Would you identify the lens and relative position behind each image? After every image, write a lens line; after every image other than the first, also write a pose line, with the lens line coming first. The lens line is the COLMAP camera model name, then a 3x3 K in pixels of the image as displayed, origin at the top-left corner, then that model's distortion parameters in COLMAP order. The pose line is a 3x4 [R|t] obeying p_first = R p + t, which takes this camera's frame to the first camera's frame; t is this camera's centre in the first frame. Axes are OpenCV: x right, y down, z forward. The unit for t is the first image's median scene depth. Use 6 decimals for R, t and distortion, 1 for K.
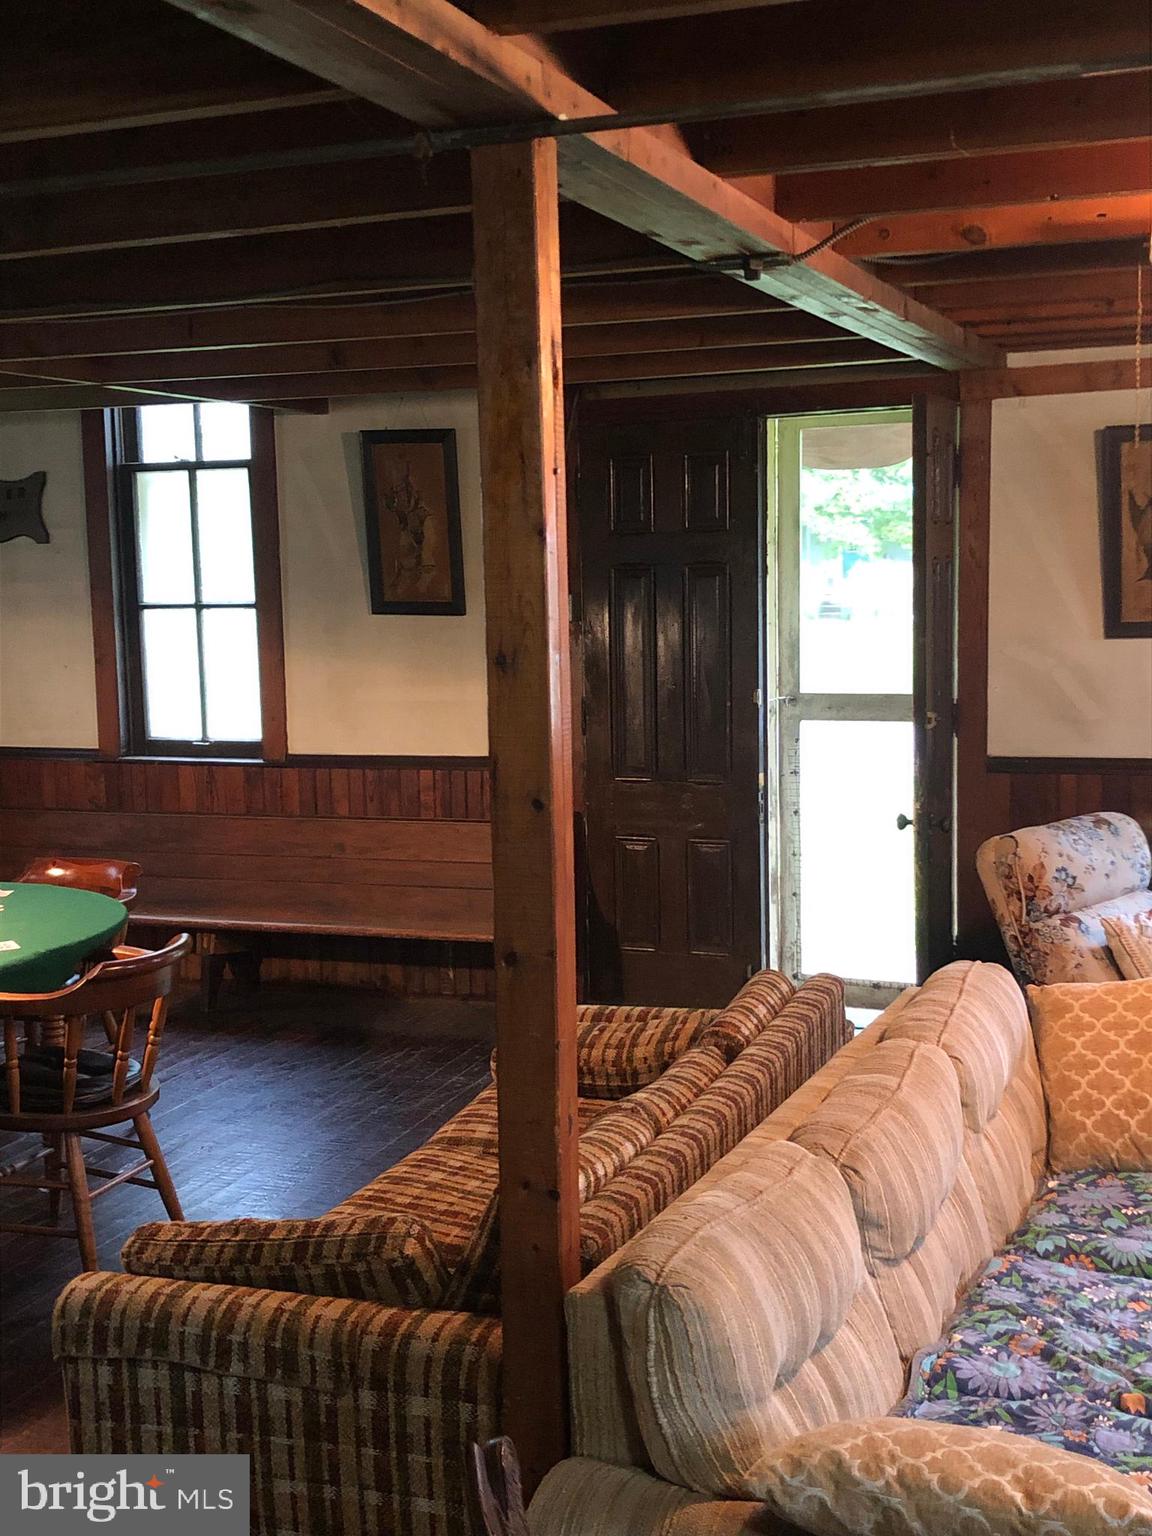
lens RADIAL K [[1780.7, 0, 578.5], [0, 1780.7, 729.5], [0, 0, 1]] dist [0.027482, 0.000000]
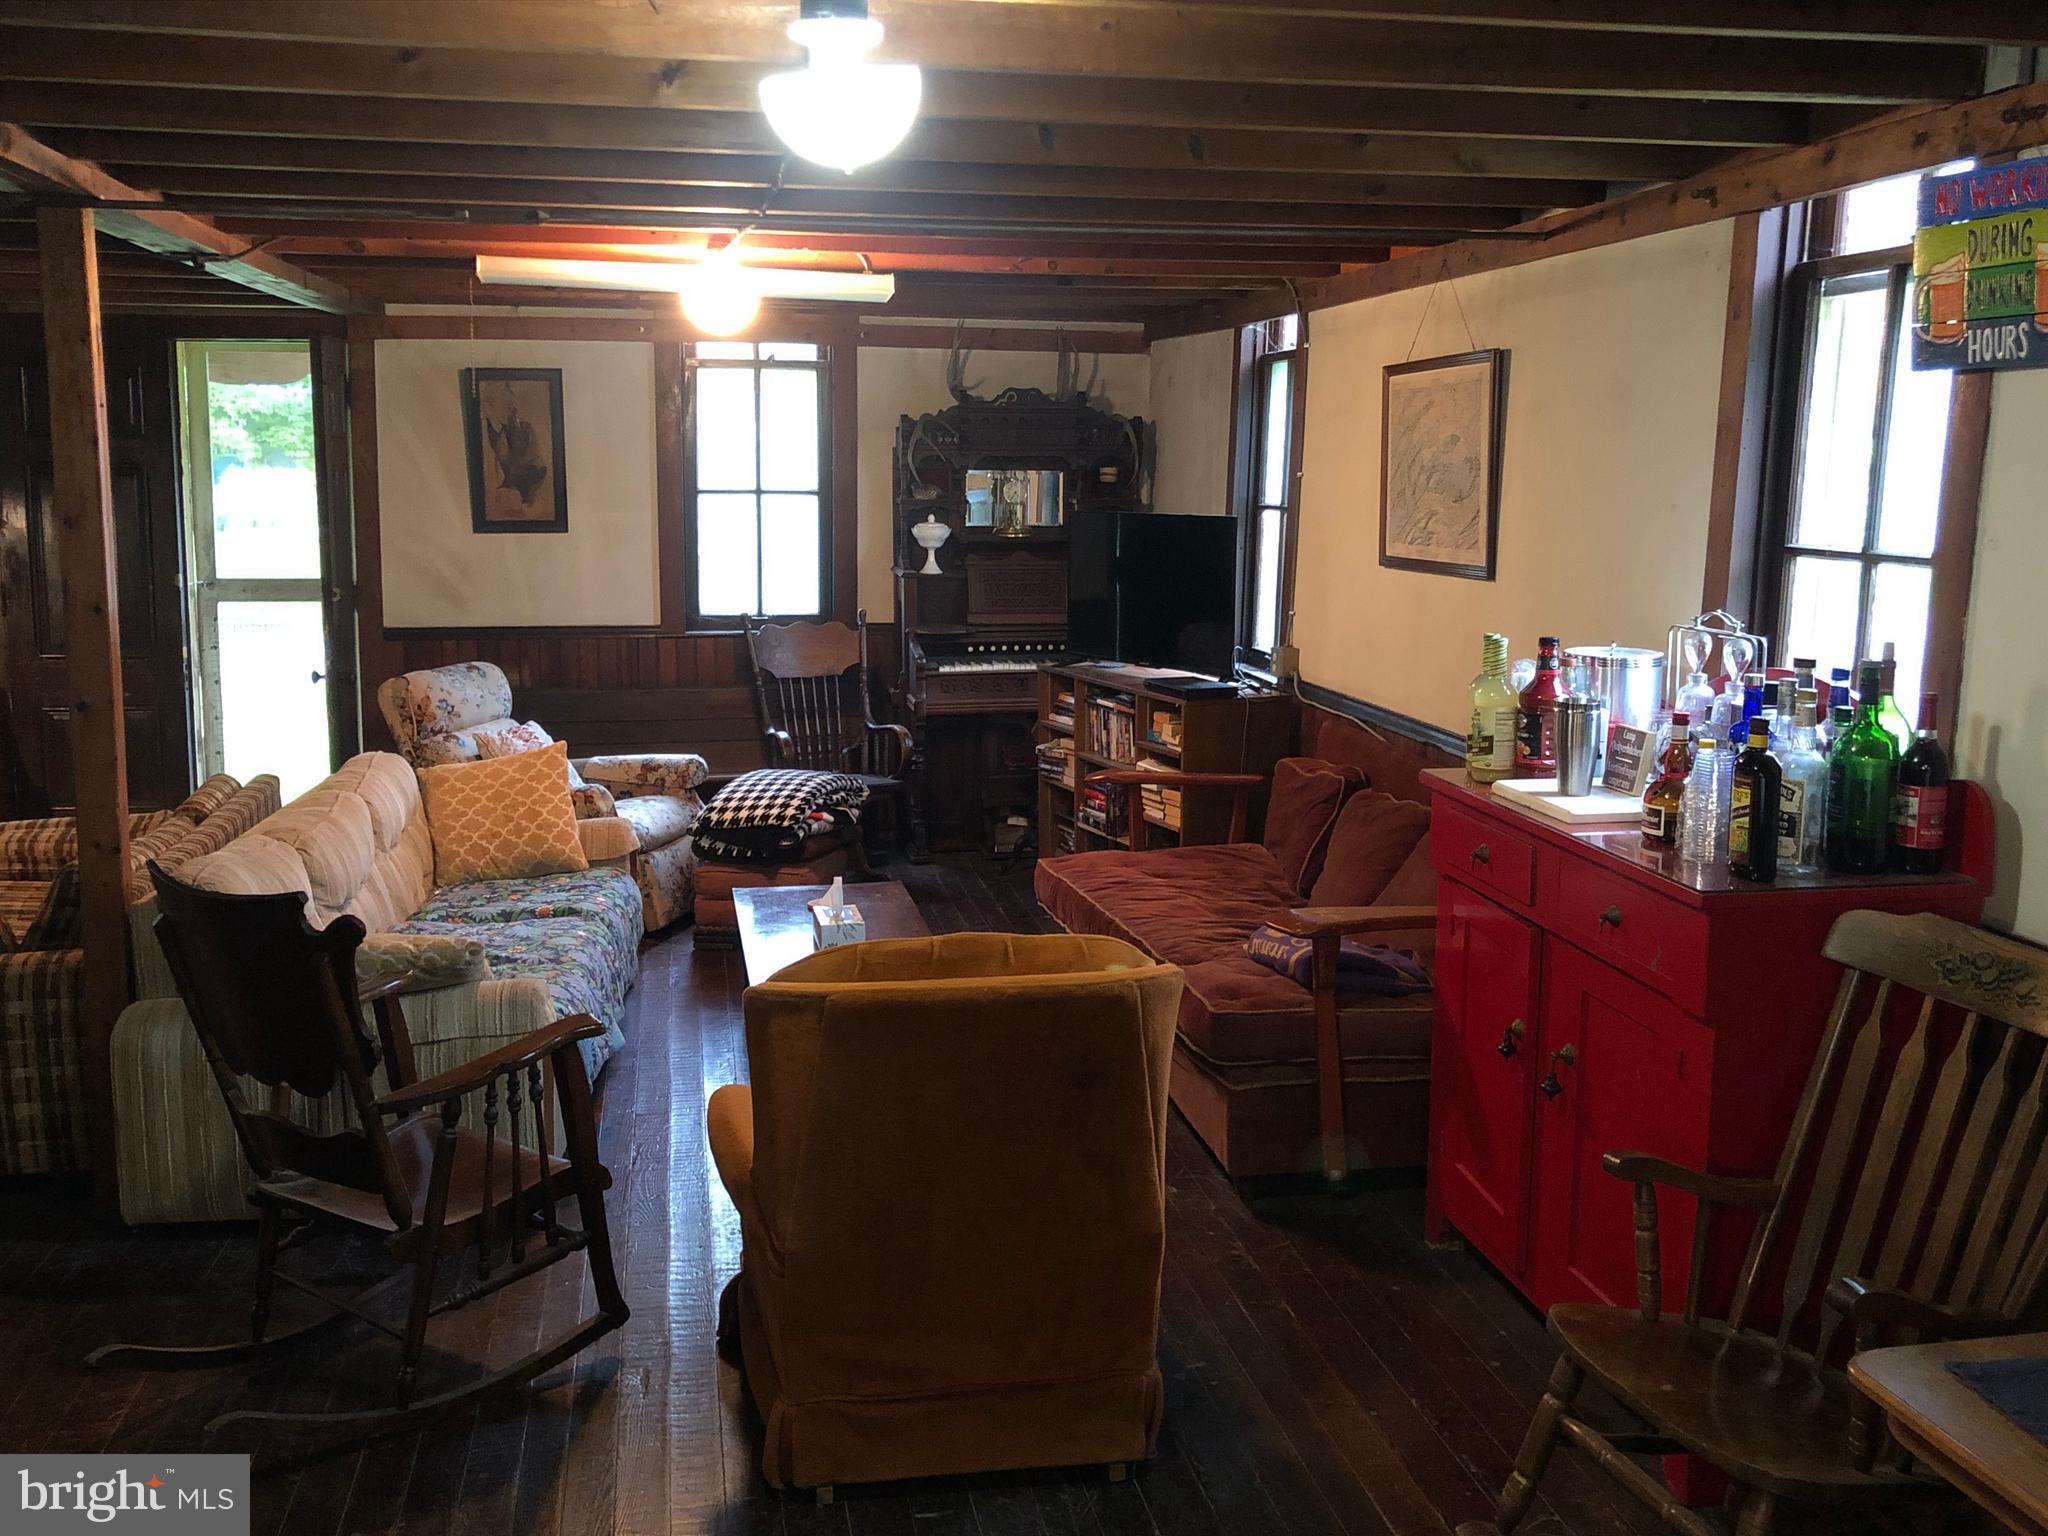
lens RADIAL K [[1901.4, 0, 1029.2], [0, 1901.4, 755.5], [0, 0, 1]] dist [0.028752, 0.000000]
pose [[0.852614, -0.049155, 0.520224, -0.104925], [0.021915, 0.998053, 0.058387, 0.045087], [-0.522081, -0.038381, 0.852032, -0.467440]]
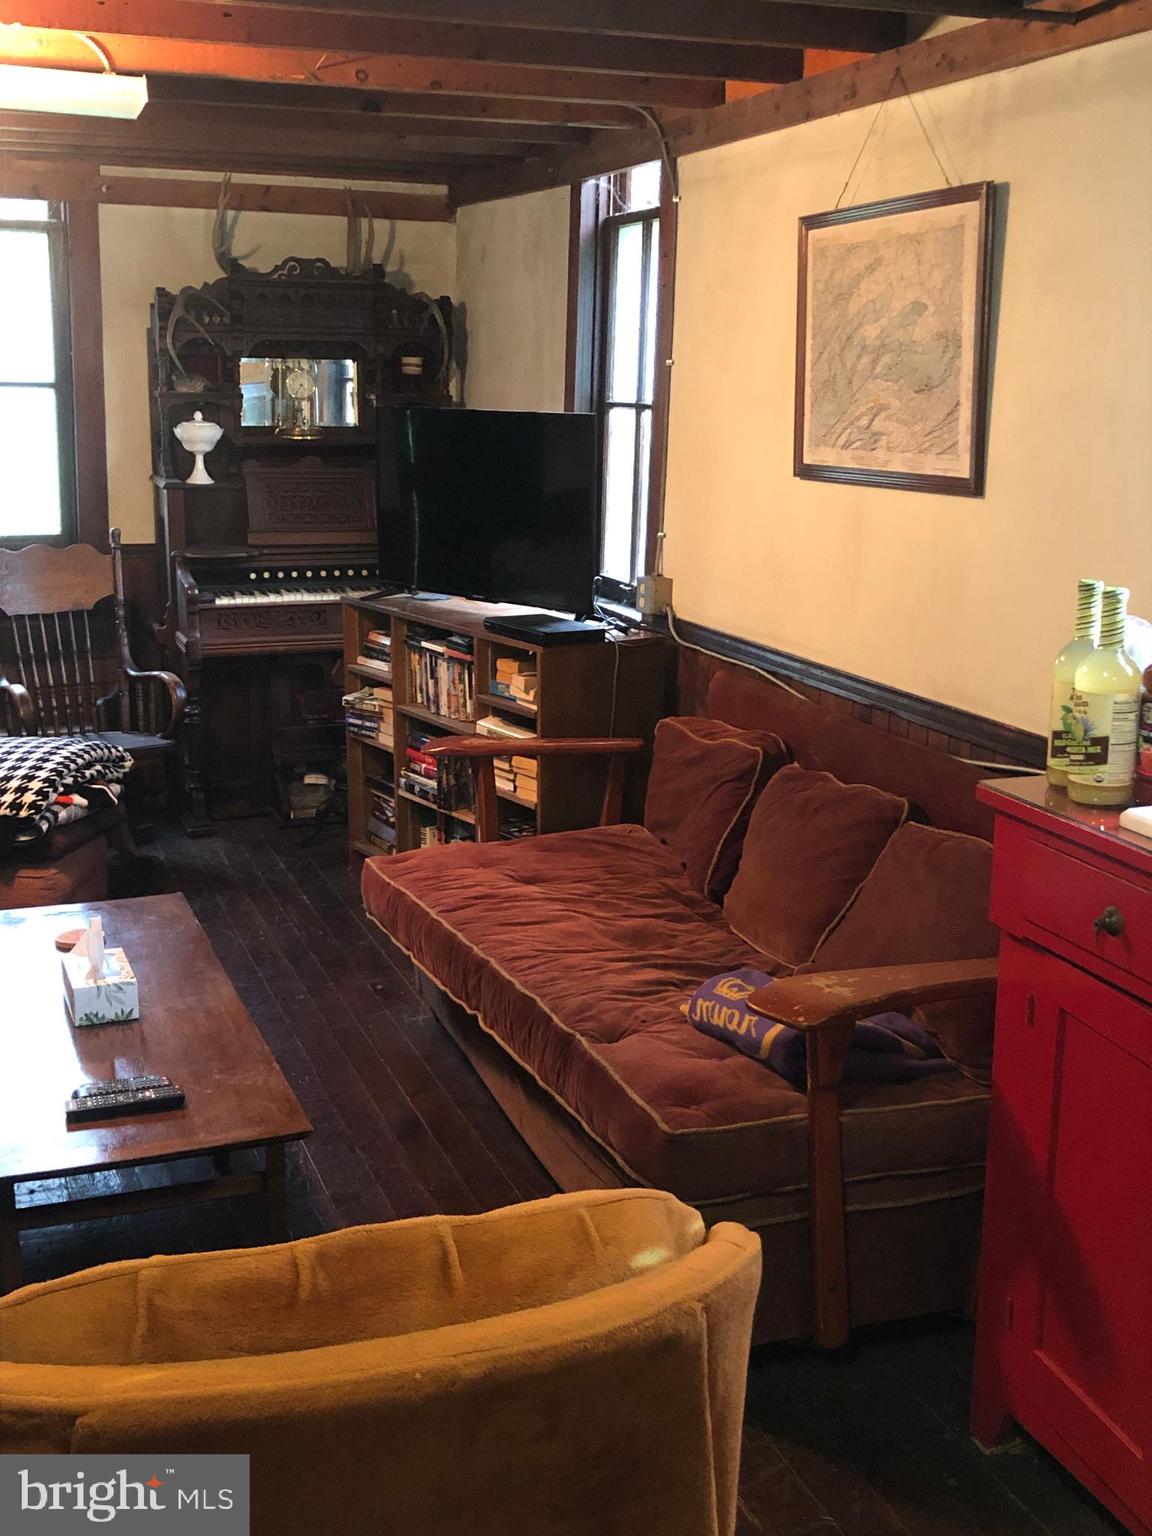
lens RADIAL K [[1780.7, 0, 608.4], [0, 1780.7, 742.7], [0, 0, 1]] dist [0.027482, 0.000000]
pose [[0.744272, -0.099024, 0.660495, 0.046562], [0.030324, 0.992938, 0.114694, 0.027893], [-0.667188, -0.065335, 0.742018, -0.160251]]
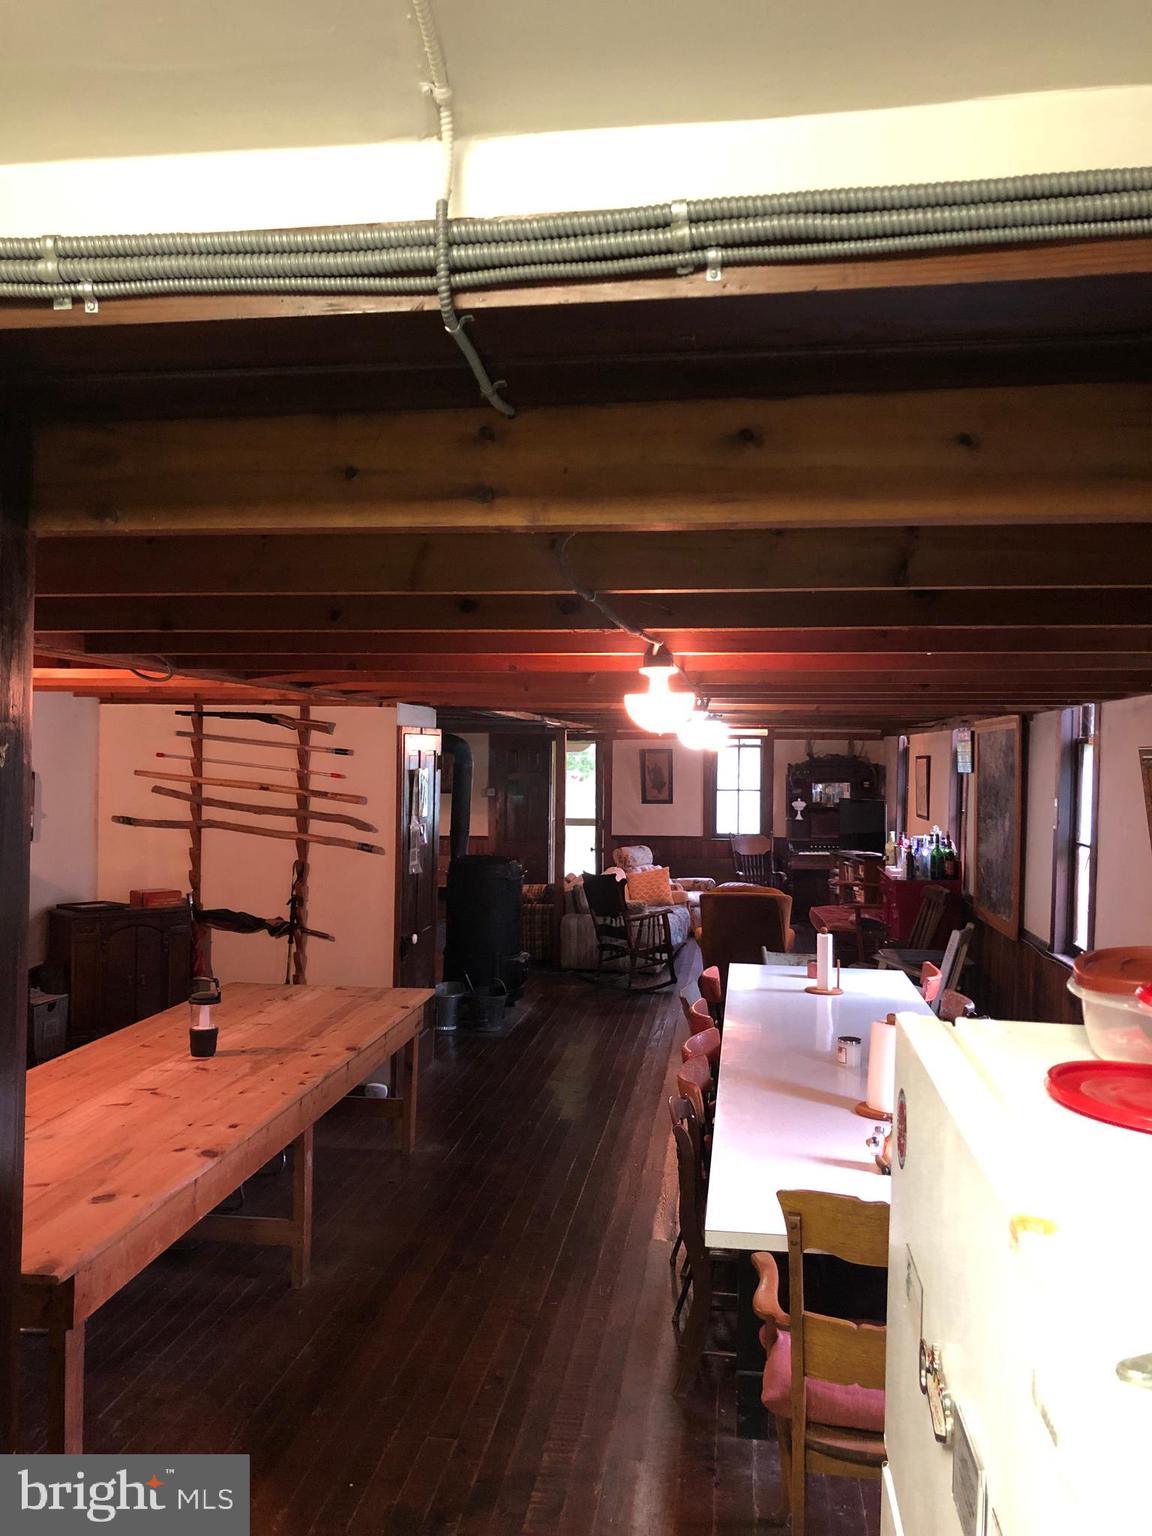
lens RADIAL K [[1252.8, 0, 588.1], [0, 1252.8, 743.5], [0, 0, 1]] dist [0.032027, -0.031535]
pose [[0.971219, 0.032134, 0.236009, -0.539498], [-0.006456, 0.994045, -0.108777, 0.134699], [-0.238099, 0.104123, 0.965644, -1.873534]]
